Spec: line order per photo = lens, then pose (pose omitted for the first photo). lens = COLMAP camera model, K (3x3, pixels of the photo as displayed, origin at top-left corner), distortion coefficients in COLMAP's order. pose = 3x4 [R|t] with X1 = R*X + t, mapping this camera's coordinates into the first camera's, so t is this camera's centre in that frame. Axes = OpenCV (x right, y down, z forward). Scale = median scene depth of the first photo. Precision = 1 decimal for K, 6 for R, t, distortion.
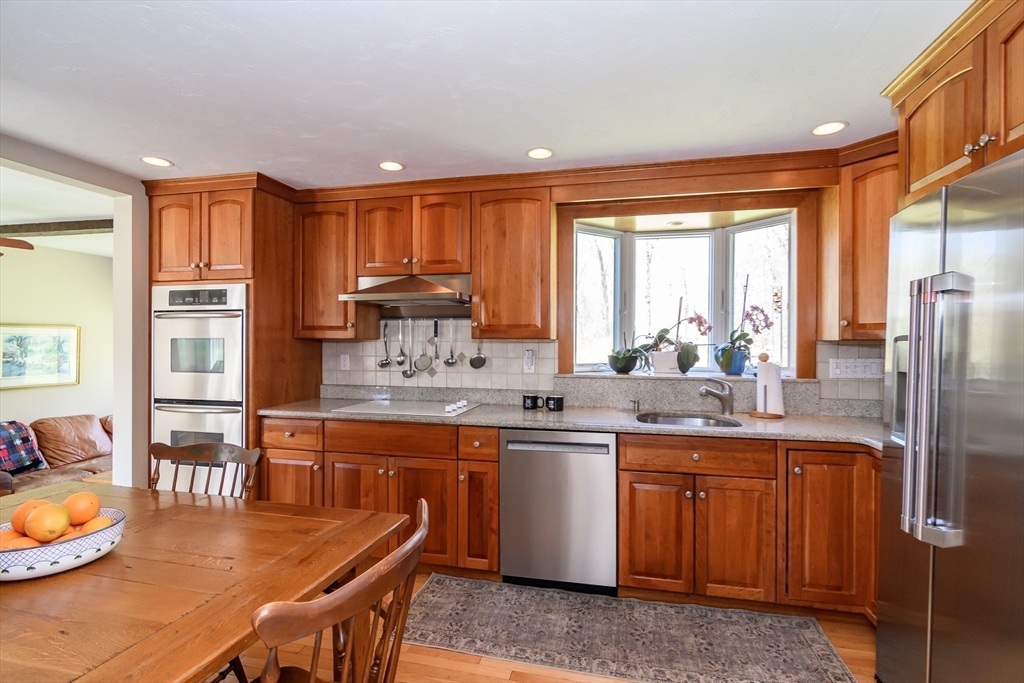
lens RADIAL K [[479.6, 0, 512.0], [0, 479.6, 341.5], [0, 0, 1]] dist [-0.000960, 0.000032]
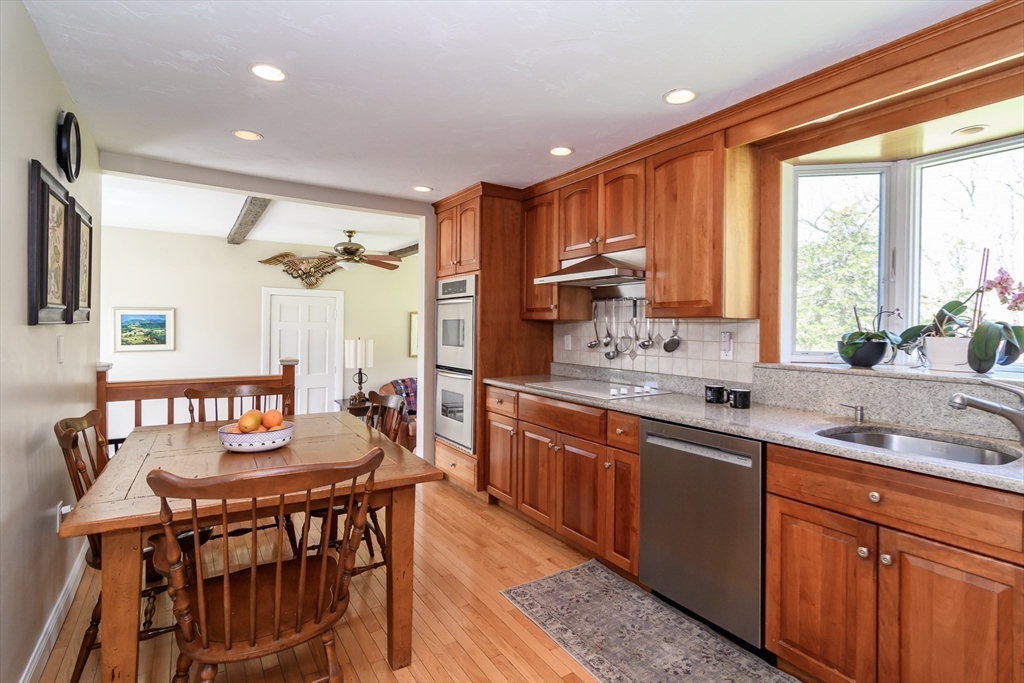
lens RADIAL K [[492.2, 0, 514.3], [0, 492.2, 326.2], [0, 0, 1]] dist [-0.001731, -0.000224]
pose [[0.733326, 0.004043, -0.679865, 0.361379], [-0.008429, 0.999960, -0.003146, 0.014236], [0.679825, 0.008037, 0.733330, 0.142499]]
